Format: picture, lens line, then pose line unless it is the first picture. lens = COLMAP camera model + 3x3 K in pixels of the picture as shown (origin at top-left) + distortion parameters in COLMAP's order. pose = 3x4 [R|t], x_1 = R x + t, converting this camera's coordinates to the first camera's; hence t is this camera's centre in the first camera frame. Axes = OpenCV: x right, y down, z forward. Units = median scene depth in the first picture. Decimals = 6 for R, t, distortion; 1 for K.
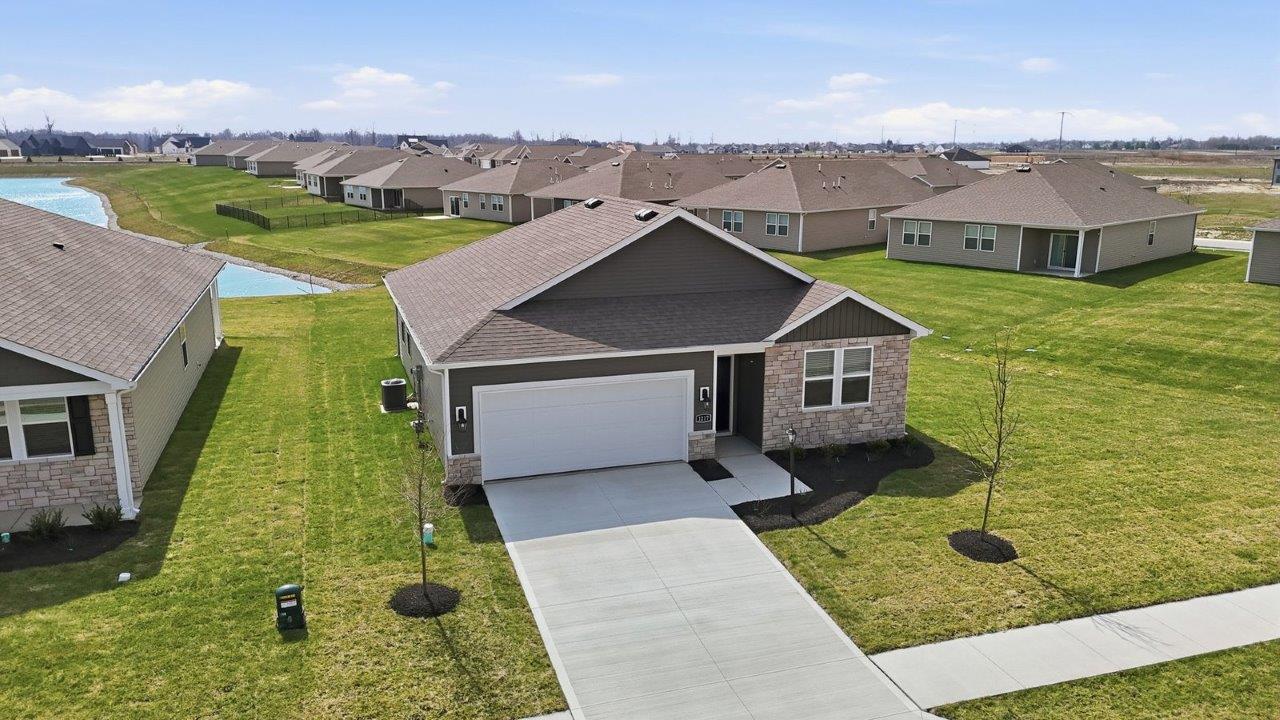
lens RADIAL K [[947.8, 0, 640.0], [0, 947.8, 360.0], [0, 0, 1]] dist [0.032285, -0.004866]
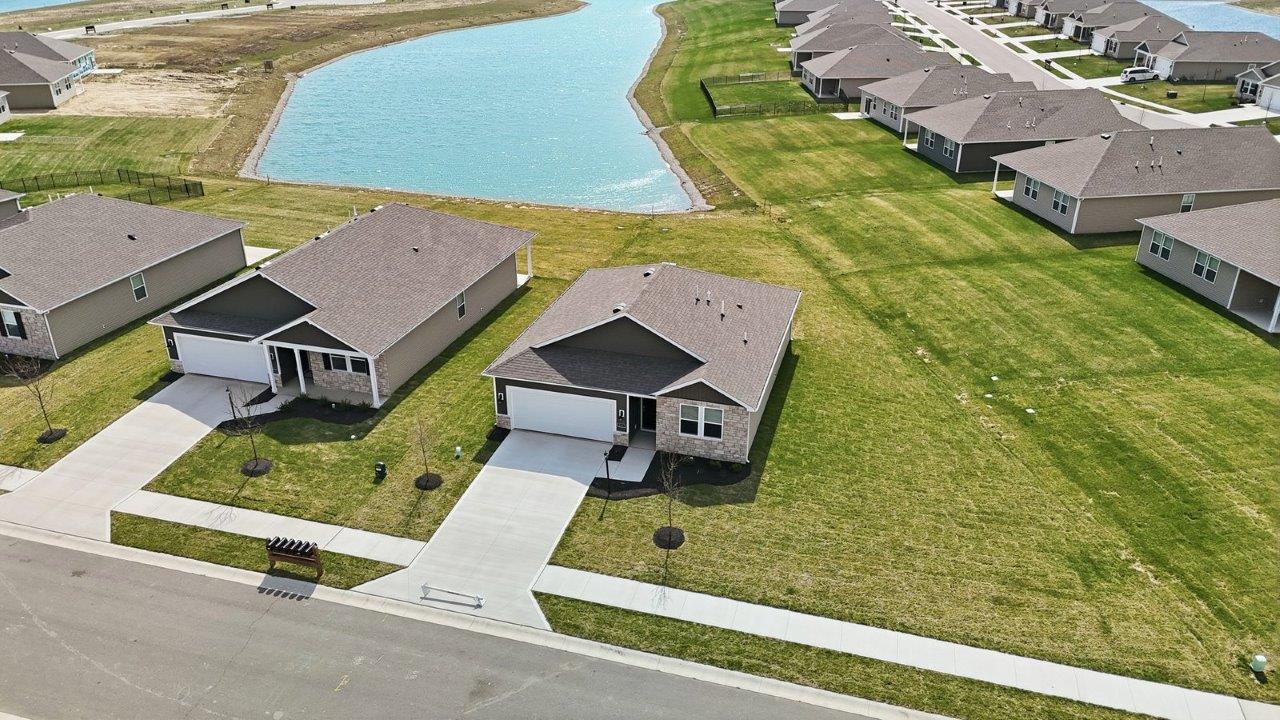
lens RADIAL K [[947.8, 0, 640.0], [0, 947.8, 360.0], [0, 0, 1]] dist [0.032285, -0.004866]
pose [[0.819922, 0.239439, -0.519997, 1.036684], [-0.121735, 0.960480, 0.250316, -0.532612], [0.559382, -0.141938, 0.816667, -0.475912]]
